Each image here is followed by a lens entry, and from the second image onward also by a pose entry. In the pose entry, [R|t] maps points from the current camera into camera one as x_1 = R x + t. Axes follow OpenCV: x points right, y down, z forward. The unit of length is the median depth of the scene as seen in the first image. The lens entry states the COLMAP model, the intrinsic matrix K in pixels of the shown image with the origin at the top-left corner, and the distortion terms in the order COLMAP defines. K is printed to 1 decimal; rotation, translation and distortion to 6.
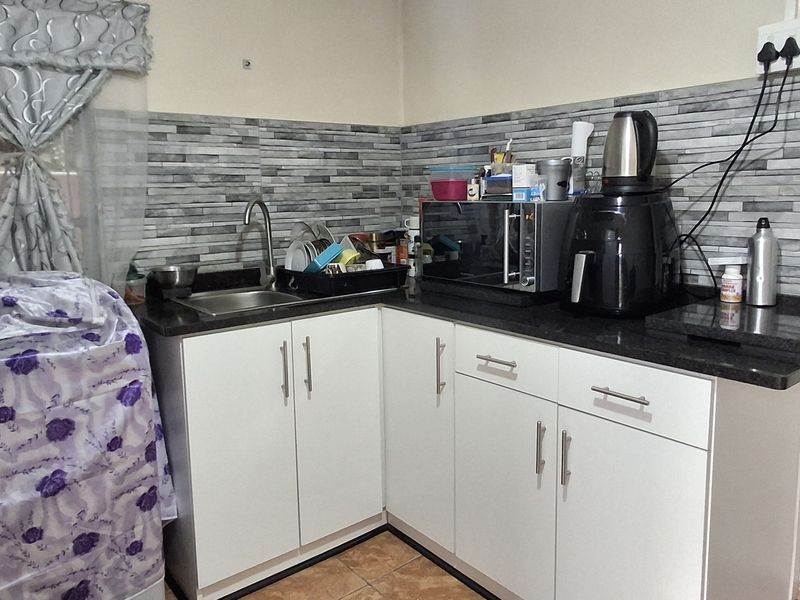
lens RADIAL K [[597.9, 0, 400.0], [0, 597.9, 300.0], [0, 0, 1]] dist [-0.007390, 0.002168]
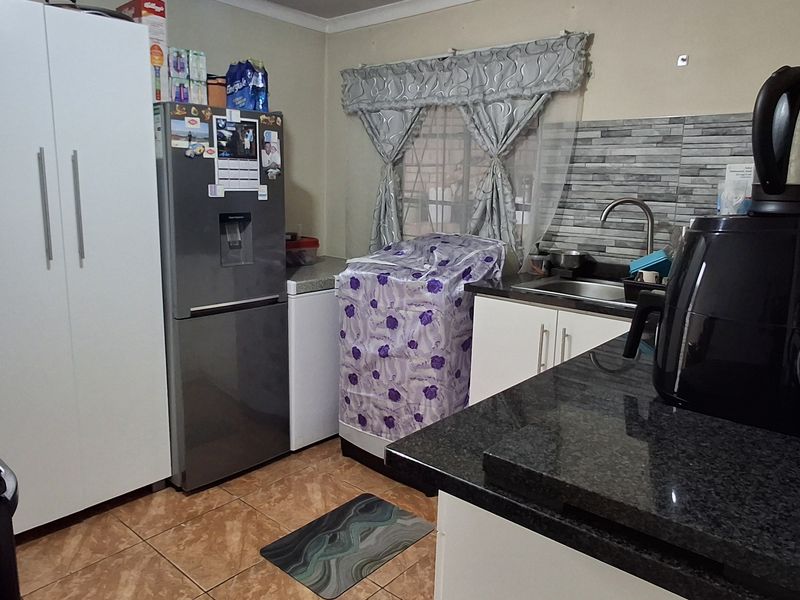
lens RADIAL K [[597.9, 0, 400.0], [0, 597.9, 300.0], [0, 0, 1]] dist [-0.007390, 0.002168]
pose [[0.170178, 0.210903, -0.962580, 0.735948], [-0.201138, 0.963697, 0.175588, -0.104345], [0.964667, 0.163730, 0.206421, 0.448976]]
